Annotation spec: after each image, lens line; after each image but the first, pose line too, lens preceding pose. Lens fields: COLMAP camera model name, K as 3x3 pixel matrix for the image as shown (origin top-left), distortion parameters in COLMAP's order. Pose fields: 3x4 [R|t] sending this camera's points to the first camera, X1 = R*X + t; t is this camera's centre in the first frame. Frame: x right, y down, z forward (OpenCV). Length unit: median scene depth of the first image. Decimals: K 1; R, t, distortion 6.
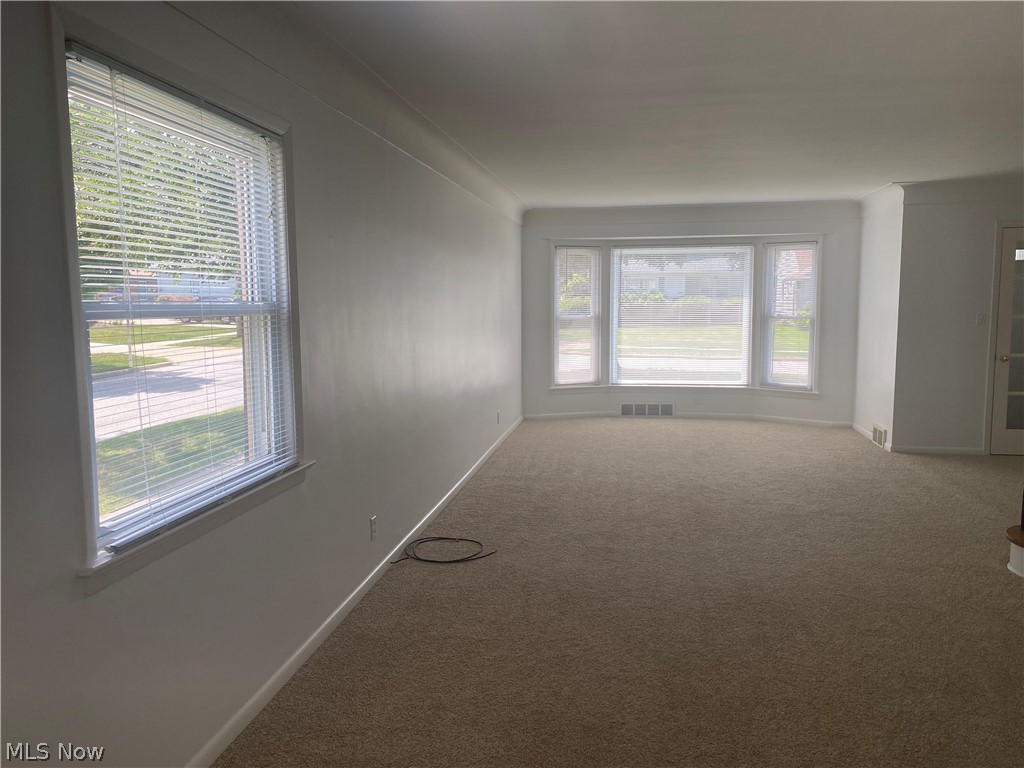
lens RADIAL K [[780.9, 0, 509.5], [0, 780.9, 381.6], [0, 0, 1]] dist [0.045140, -0.071976]
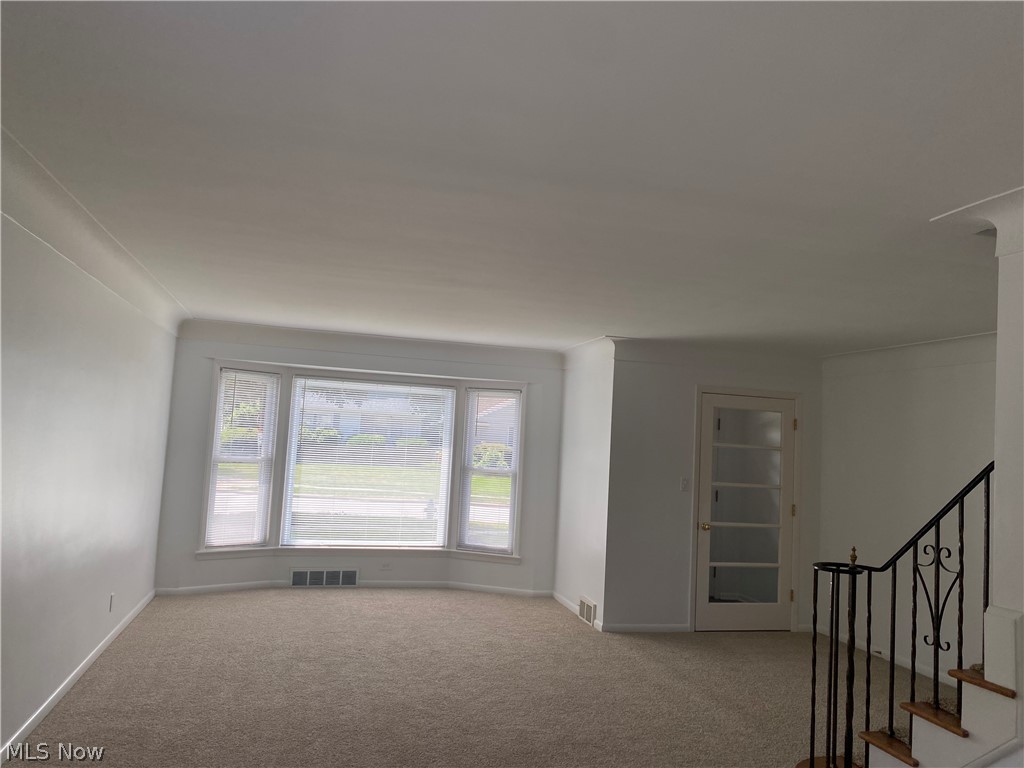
lens RADIAL K [[780.9, 0, 509.5], [0, 780.9, 381.6], [0, 0, 1]] dist [0.045140, -0.071976]
pose [[0.914002, 0.088307, 0.395983, 0.012357], [-0.018504, 0.984083, -0.176746, -0.025114], [-0.405288, 0.154218, 0.901087, 0.170967]]
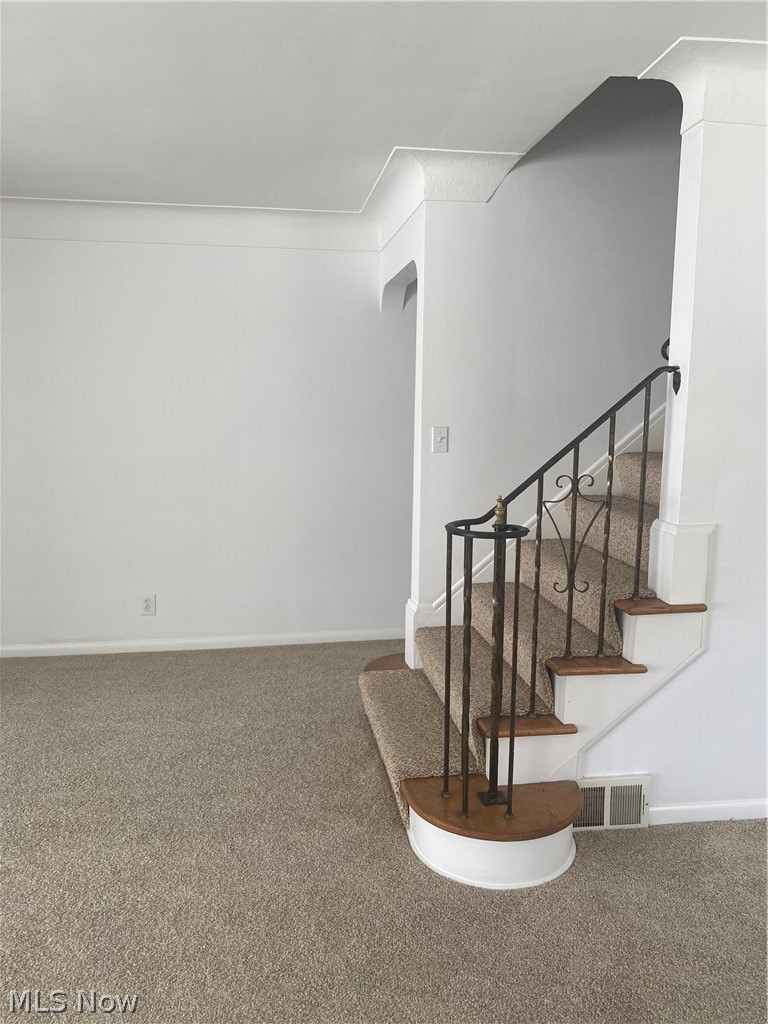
lens RADIAL K [[780.9, 0, 428.1], [0, 780.9, 511.6], [0, 0, 1]] dist [0.045140, -0.071976]
pose [[-0.312572, -0.132341, 0.940630, 0.138894], [0.093873, 0.981096, 0.169229, -0.091462], [-0.945244, 0.141196, -0.294239, 0.933378]]
